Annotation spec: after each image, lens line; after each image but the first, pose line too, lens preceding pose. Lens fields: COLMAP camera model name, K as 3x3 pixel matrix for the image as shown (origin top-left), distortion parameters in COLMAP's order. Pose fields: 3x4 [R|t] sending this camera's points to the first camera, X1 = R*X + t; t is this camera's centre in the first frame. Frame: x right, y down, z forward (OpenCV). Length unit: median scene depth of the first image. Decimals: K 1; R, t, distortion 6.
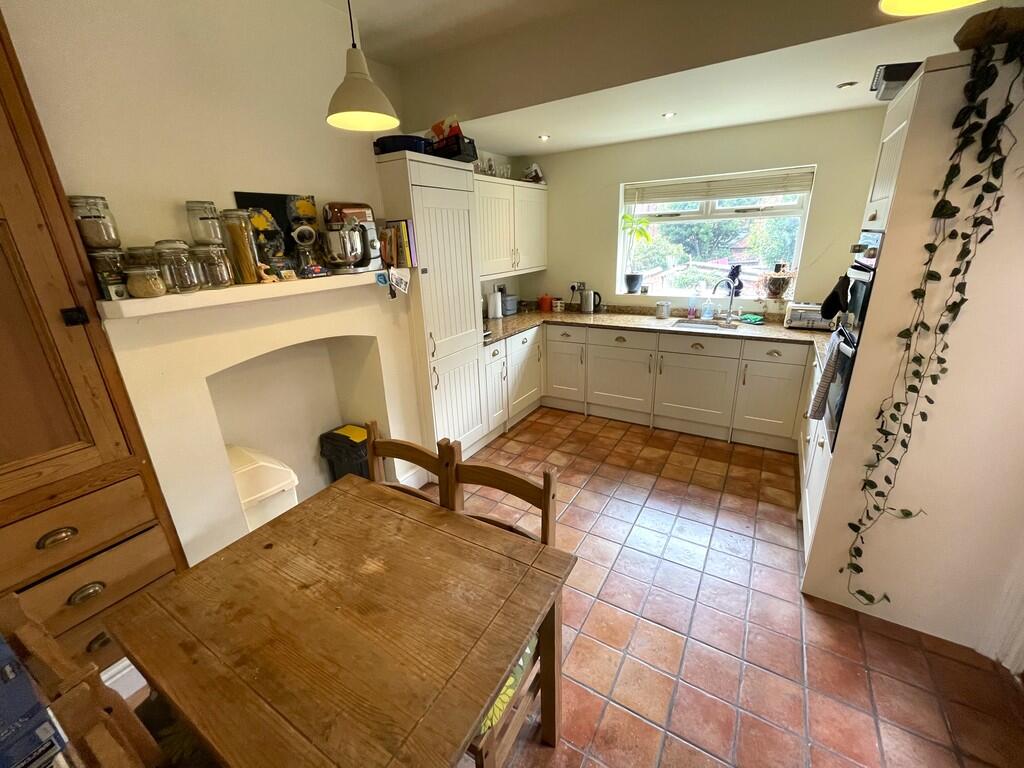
lens RADIAL K [[427.6, 0, 509.3], [0, 427.6, 376.6], [0, 0, 1]] dist [-0.001495, 0.000397]
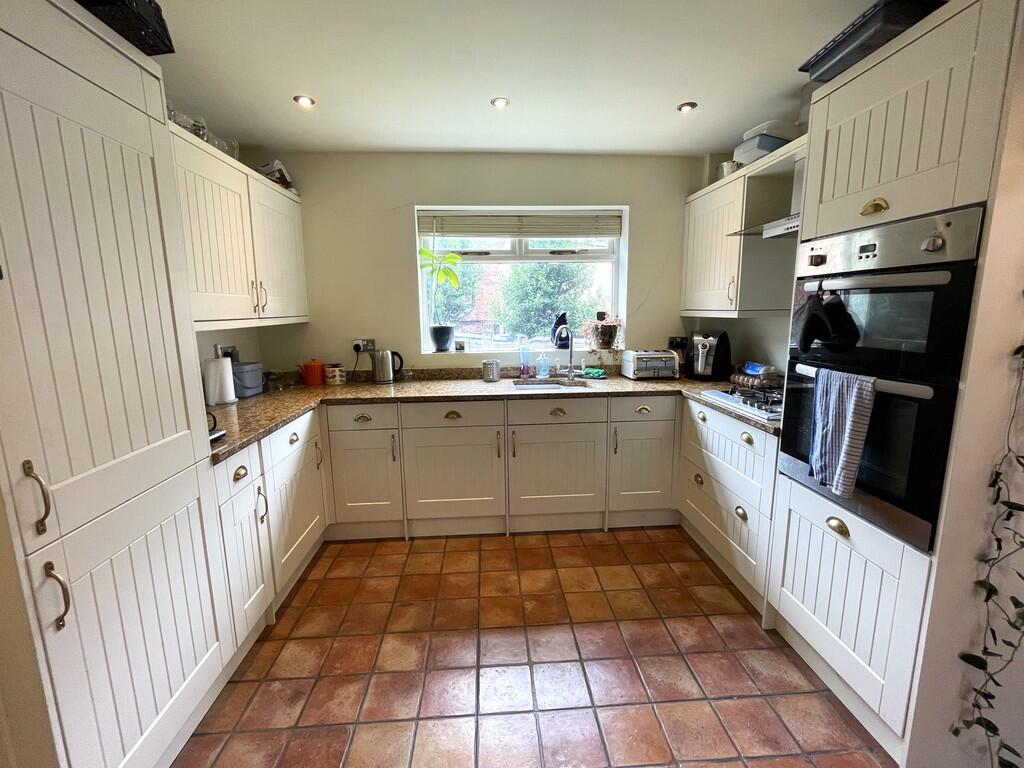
lens RADIAL K [[427.6, 0, 509.3], [0, 427.6, 376.6], [0, 0, 1]] dist [-0.001495, 0.000397]
pose [[0.817220, -0.064951, 0.572654, -0.048810], [0.163939, 0.978780, -0.122938, -0.048523], [-0.552517, 0.194348, 0.810527, 0.386230]]
